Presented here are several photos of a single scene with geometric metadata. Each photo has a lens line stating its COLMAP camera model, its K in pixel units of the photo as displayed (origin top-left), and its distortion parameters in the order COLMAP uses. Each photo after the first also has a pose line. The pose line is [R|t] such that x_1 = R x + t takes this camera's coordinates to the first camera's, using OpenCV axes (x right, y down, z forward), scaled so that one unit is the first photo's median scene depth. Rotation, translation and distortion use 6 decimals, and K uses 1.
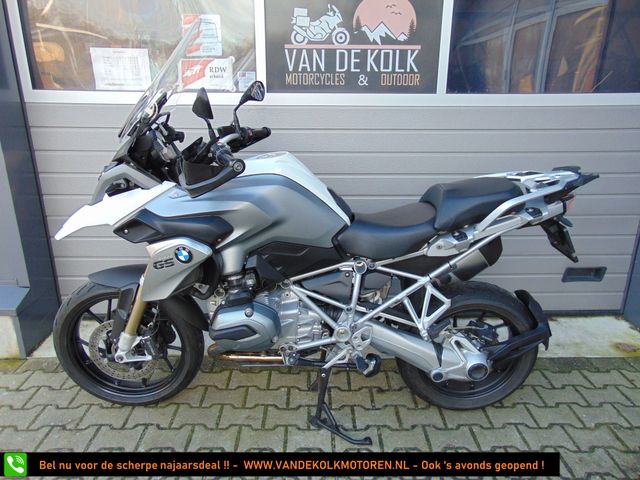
lens RADIAL K [[479.2, 0, 320.0], [0, 479.2, 240.0], [0, 0, 1]] dist [-0.021121, 0.054277]
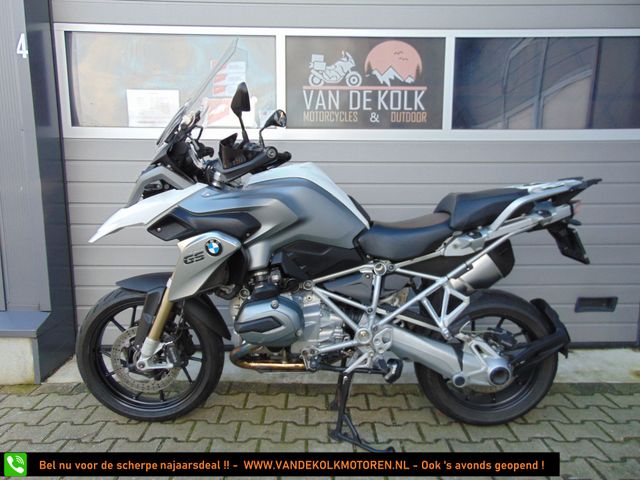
lens RADIAL K [[479.2, 0, 320.0], [0, 479.2, 240.0], [0, 0, 1]] dist [-0.021121, 0.054277]
pose [[0.999988, -0.003043, -0.003799, -0.032001], [0.002352, 0.985412, -0.170168, 0.130717], [0.004261, 0.170158, 0.985408, -0.026326]]
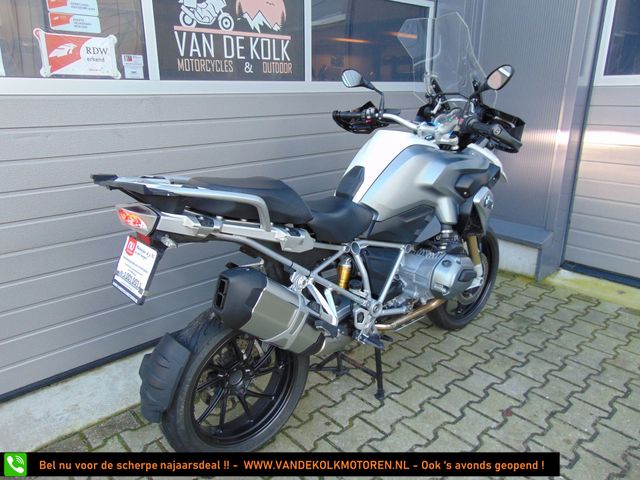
lens RADIAL K [[479.2, 0, 320.0], [0, 479.2, 240.0], [0, 0, 1]] dist [-0.021121, 0.054277]
pose [[0.745346, -0.210148, 0.632691, -0.530136], [0.213535, 0.974275, 0.072048, -0.023798], [-0.631555, 0.081401, 0.771046, 0.170085]]
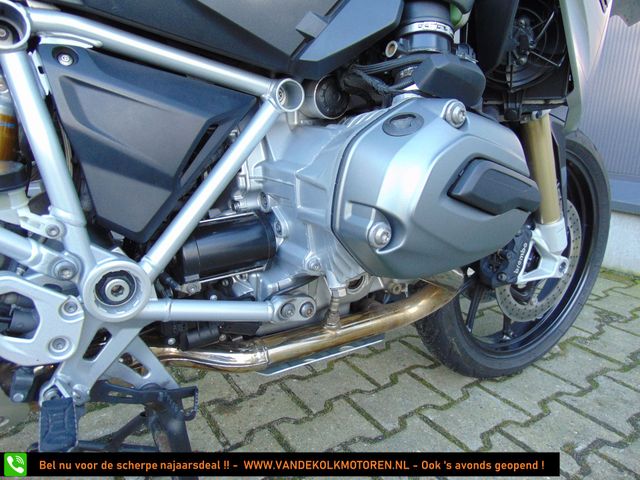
lens RADIAL K [[479.2, 0, 320.0], [0, 479.2, 240.0], [0, 0, 1]] dist [-0.021121, 0.054277]
pose [[0.847614, -0.146327, 0.510039, -0.010199], [0.162539, 0.986617, 0.012937, 0.154548], [-0.505106, 0.071936, 0.860054, 0.509630]]
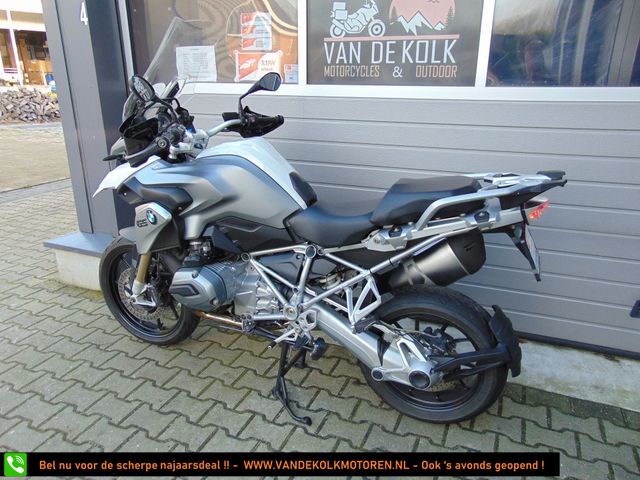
lens RADIAL K [[479.2, 0, 320.0], [0, 479.2, 240.0], [0, 0, 1]] dist [-0.021121, 0.054277]
pose [[0.917662, 0.128707, -0.375941, 0.373962], [-0.126018, 0.991517, 0.031848, -0.002829], [0.376851, 0.018149, 0.926096, 0.036421]]
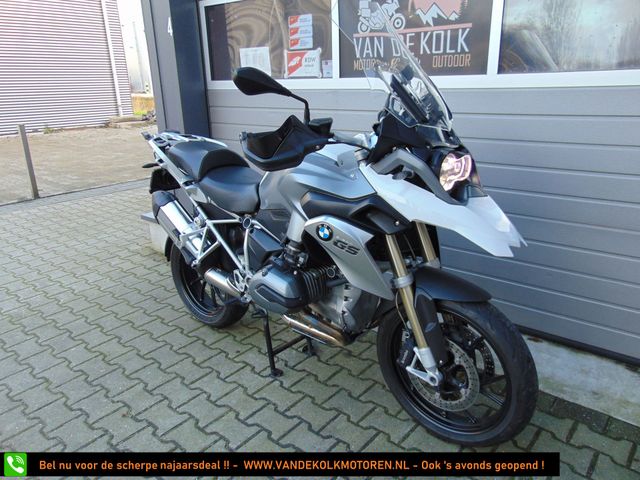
lens RADIAL K [[479.2, 0, 320.0], [0, 479.2, 240.0], [0, 0, 1]] dist [-0.021121, 0.054277]
pose [[0.756118, 0.186682, -0.627244, 0.671510], [-0.177512, 0.981023, 0.077991, -0.008660], [0.629900, 0.052373, 0.774908, 0.107514]]
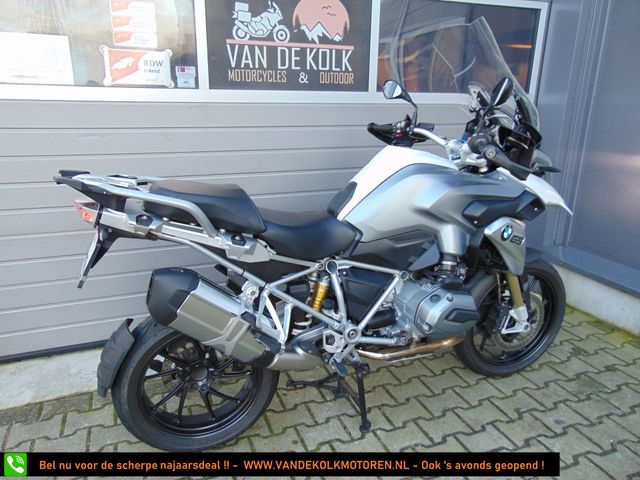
lens RADIAL K [[479.2, 0, 320.0], [0, 479.2, 240.0], [0, 0, 1]] dist [-0.021121, 0.054277]
pose [[0.934580, -0.097081, 0.342250, -0.271002], [0.103003, 0.994681, 0.000875, 0.012674], [-0.340514, 0.034435, 0.939609, 0.044060]]
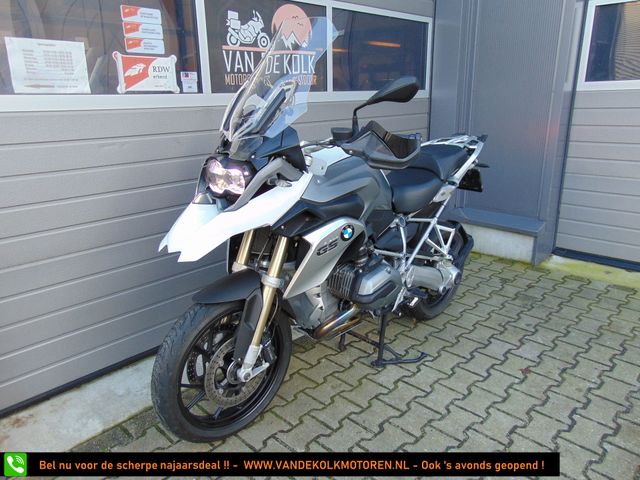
lens RADIAL K [[479.2, 0, 320.0], [0, 479.2, 240.0], [0, 0, 1]] dist [-0.021121, 0.054277]
pose [[0.705899, -0.225797, 0.671359, -0.714684], [0.243347, 0.967445, 0.069513, -0.029275], [-0.665199, 0.114304, 0.737865, 0.161243]]
